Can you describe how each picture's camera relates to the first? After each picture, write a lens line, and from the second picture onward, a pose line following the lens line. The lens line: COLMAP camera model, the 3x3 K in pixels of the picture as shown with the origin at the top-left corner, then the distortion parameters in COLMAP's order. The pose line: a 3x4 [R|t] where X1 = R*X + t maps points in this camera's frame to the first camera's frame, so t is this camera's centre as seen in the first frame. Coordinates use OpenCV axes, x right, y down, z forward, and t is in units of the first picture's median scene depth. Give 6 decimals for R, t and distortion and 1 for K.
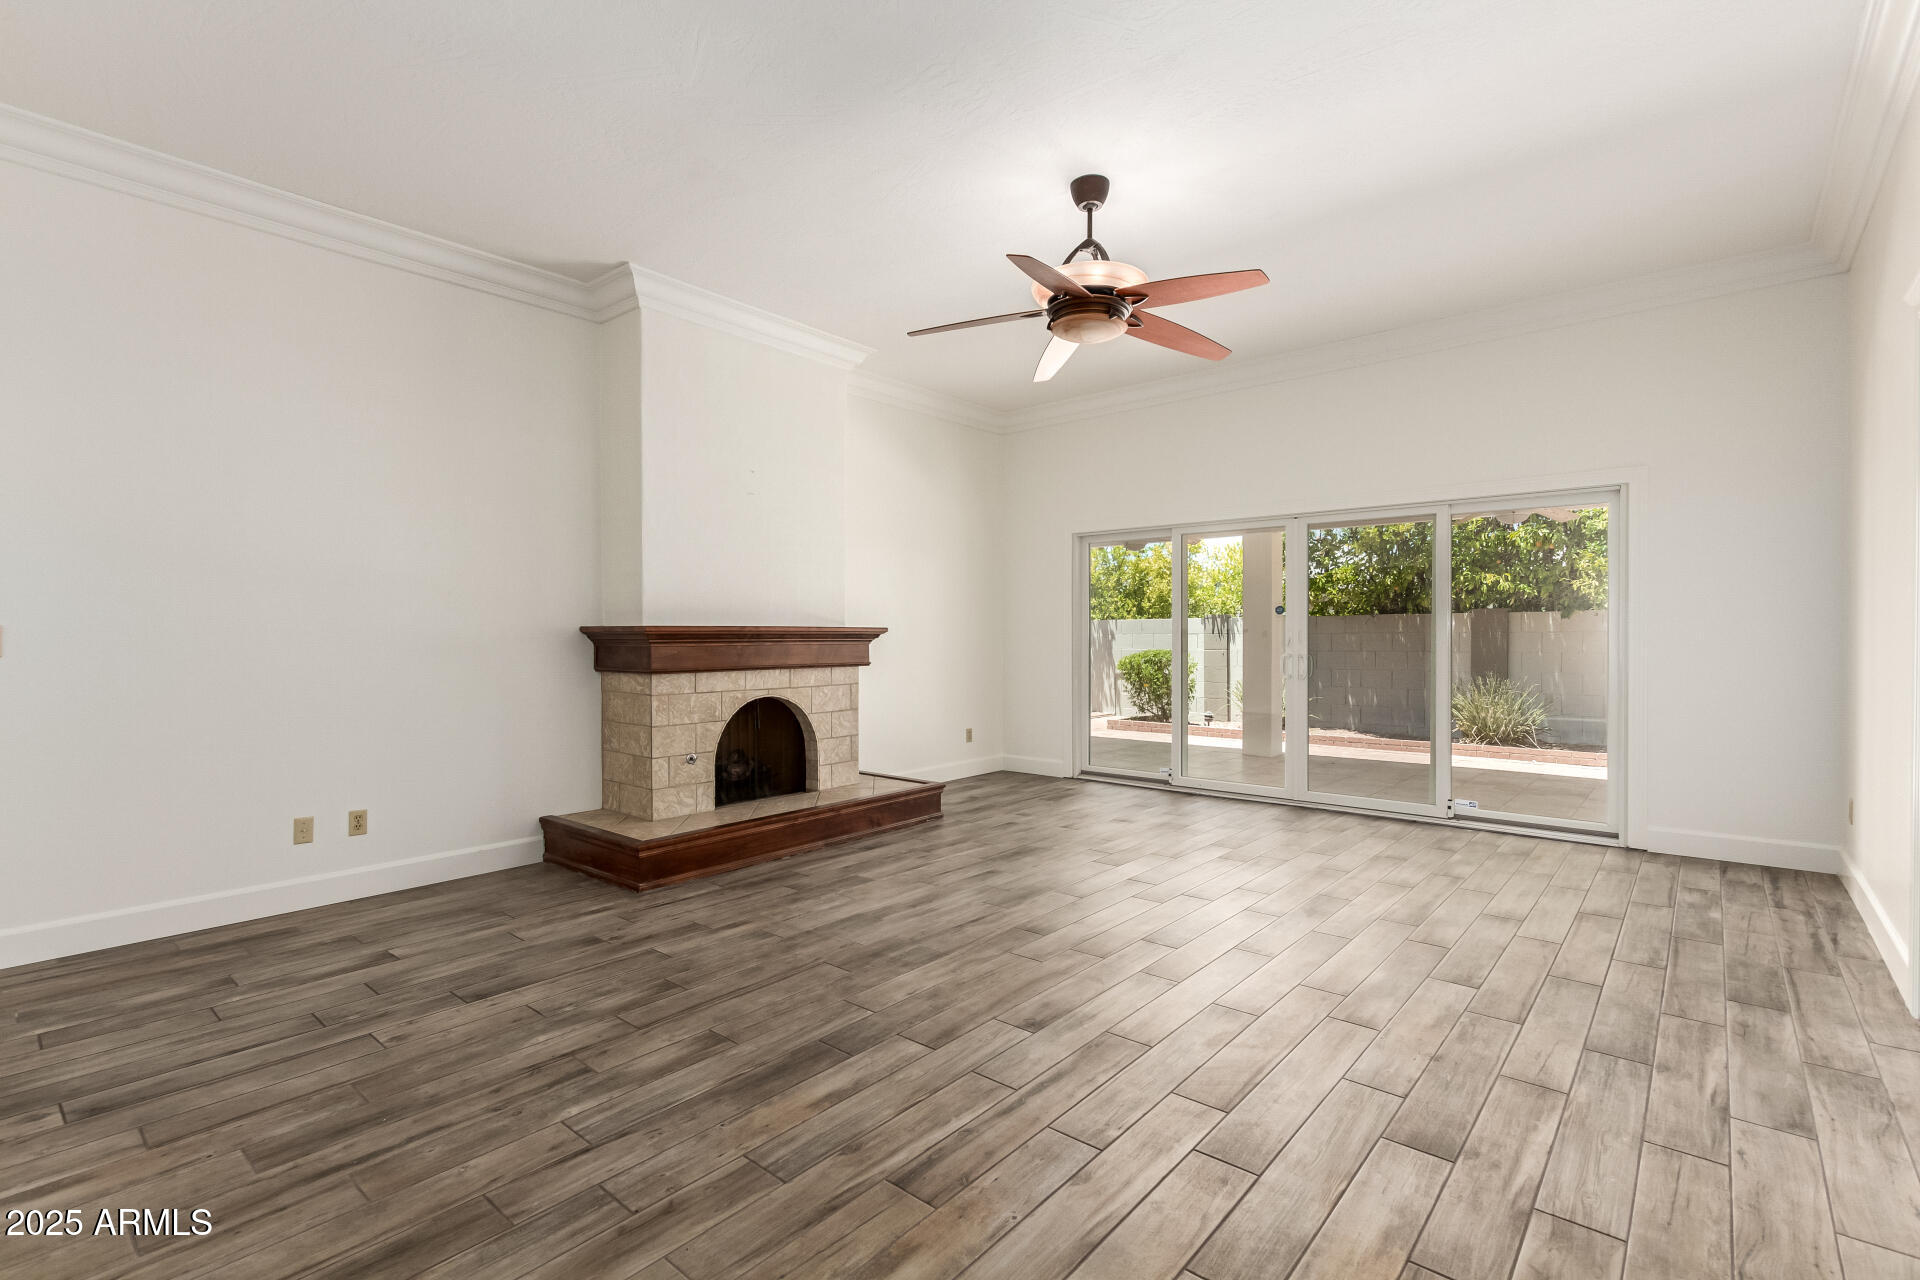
lens RADIAL K [[884.9, 0, 964.4], [0, 884.9, 647.6], [0, 0, 1]] dist [0.007619, -0.003688]
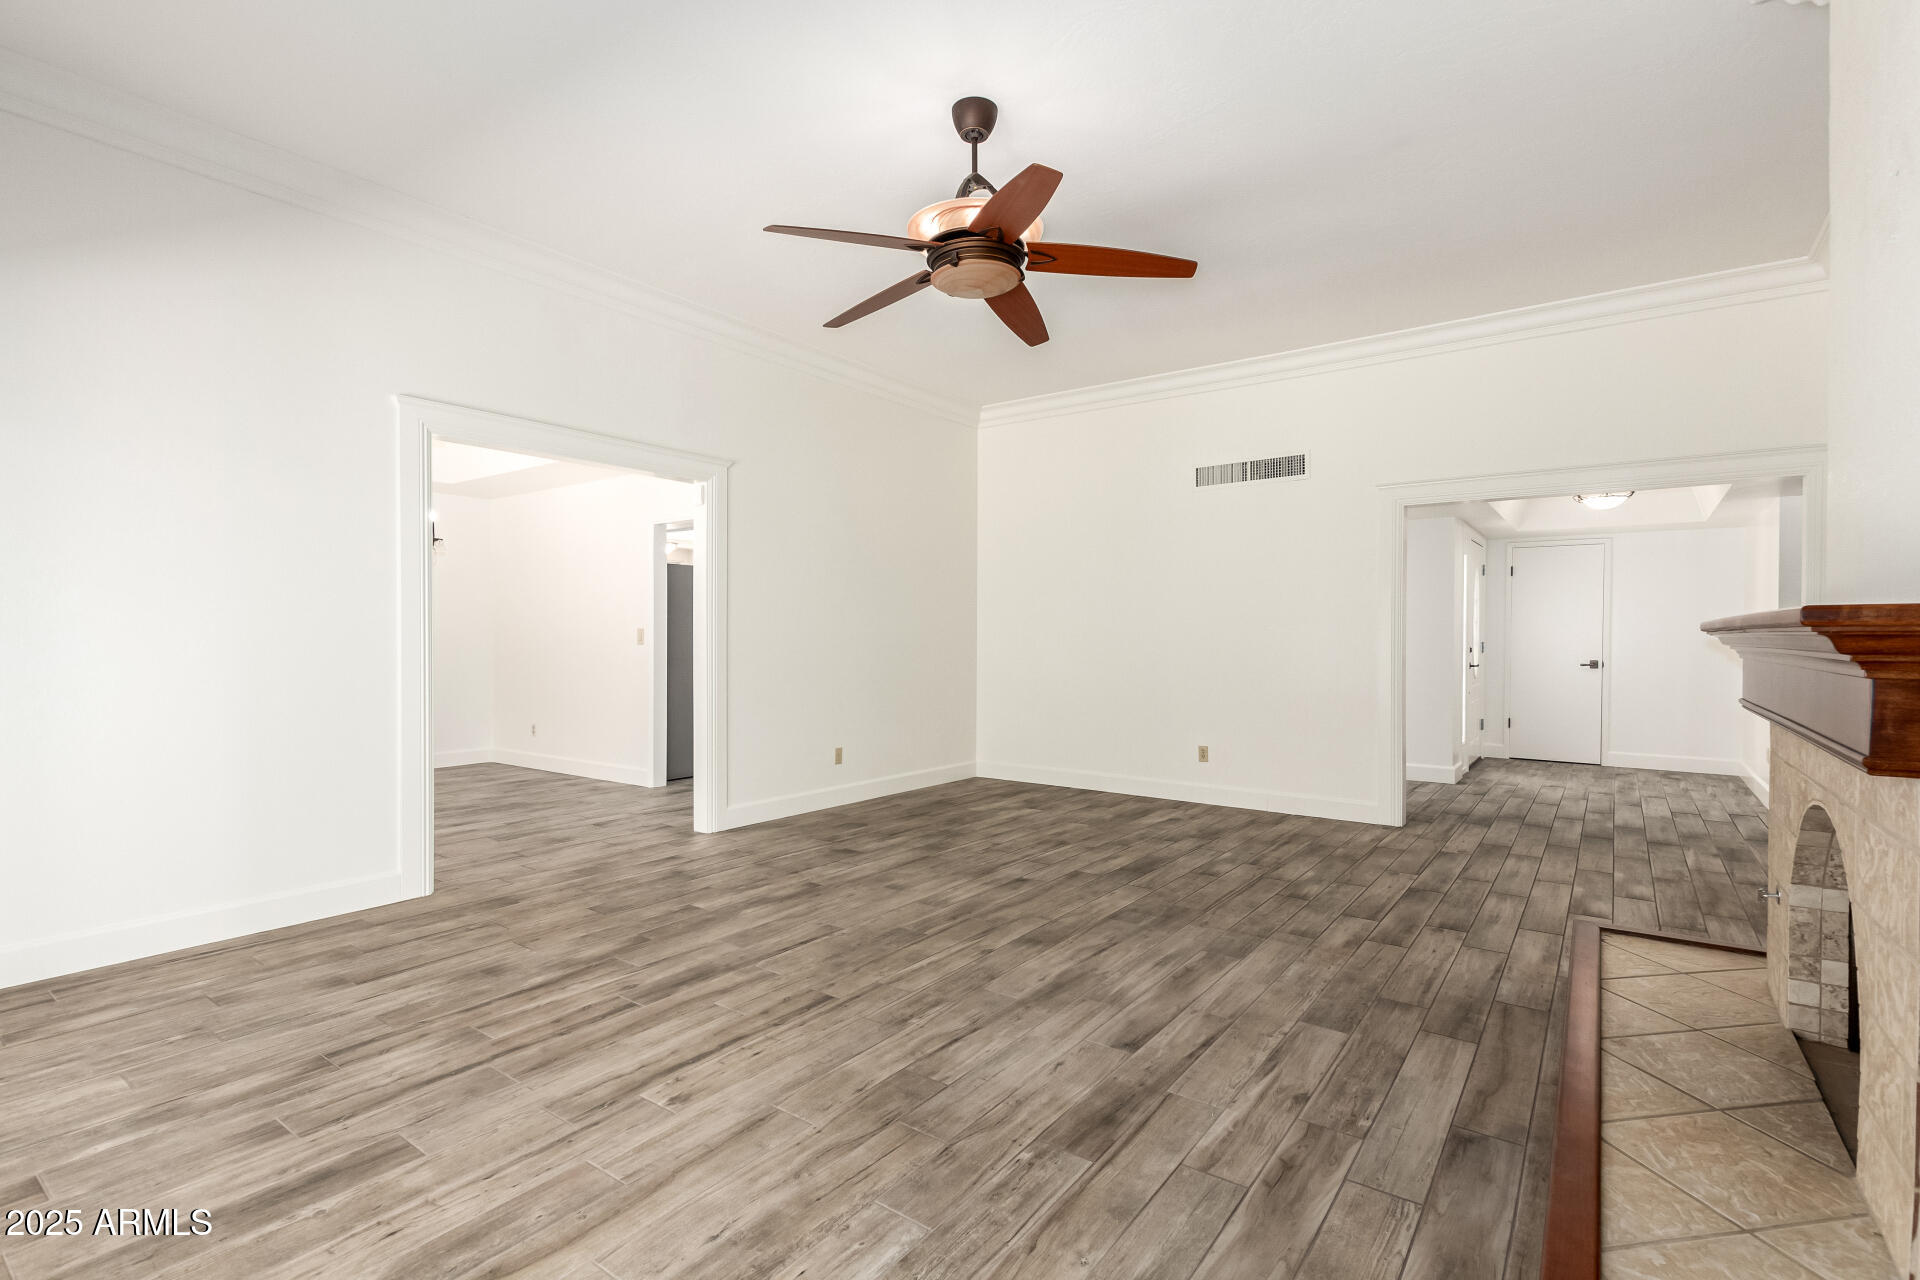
lens RADIAL K [[884.9, 0, 952.2], [0, 884.9, 639.0], [0, 0, 1]] dist [0.007619, -0.003688]
pose [[-0.998277, 0.000566, -0.058672, 0.185019], [-0.000491, 0.999838, 0.018001, -0.022491], [0.058673, 0.017999, -0.998115, 1.609516]]
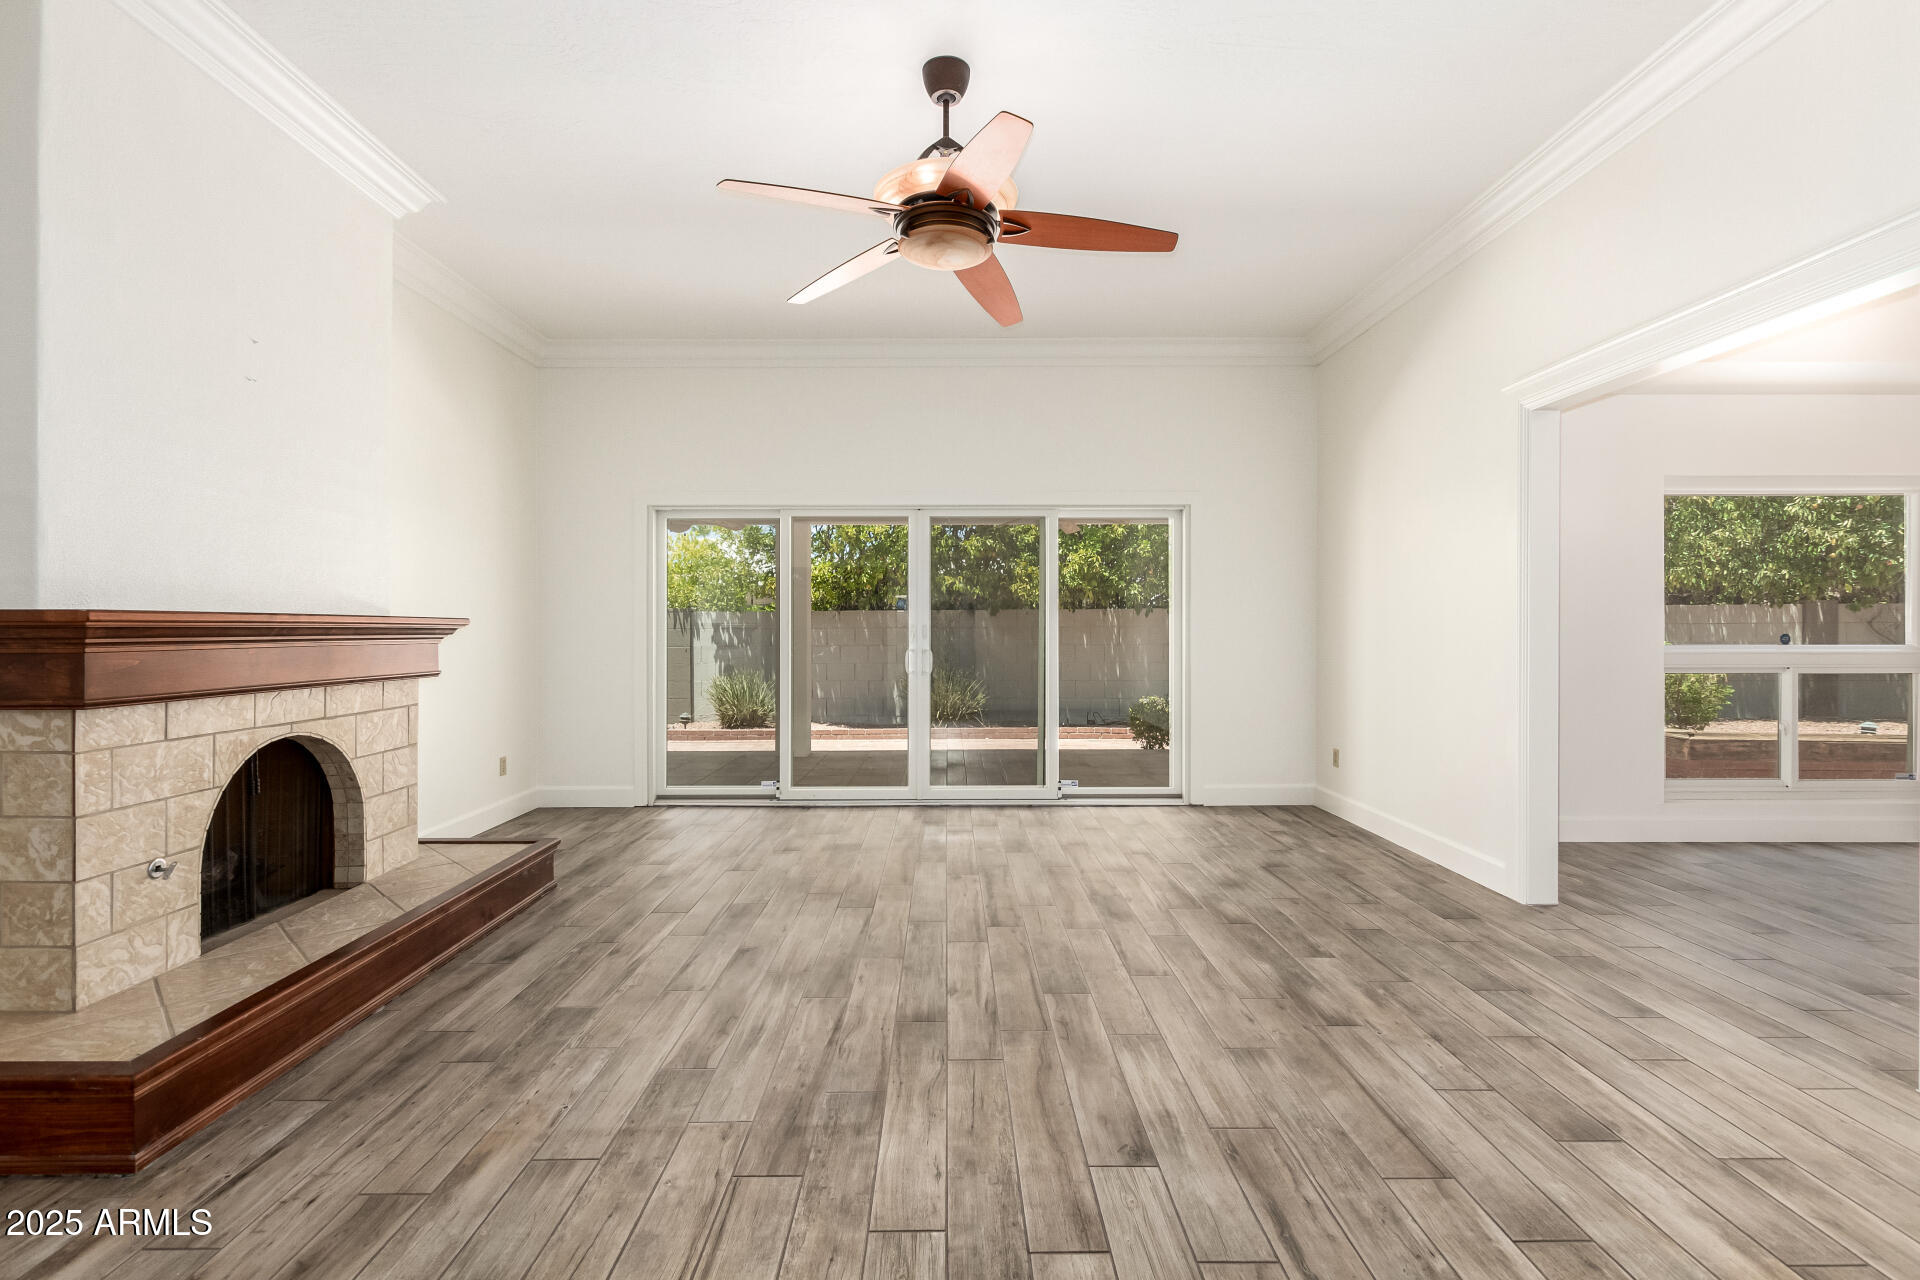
lens RADIAL K [[884.9, 0, 956.4], [0, 884.9, 629.3], [0, 0, 1]] dist [0.007619, -0.003688]
pose [[0.756777, 0.000192, 0.653674, -0.326295], [0.010203, 0.999875, -0.012105, -0.003277], [-0.653594, 0.015830, 0.756680, 0.332653]]
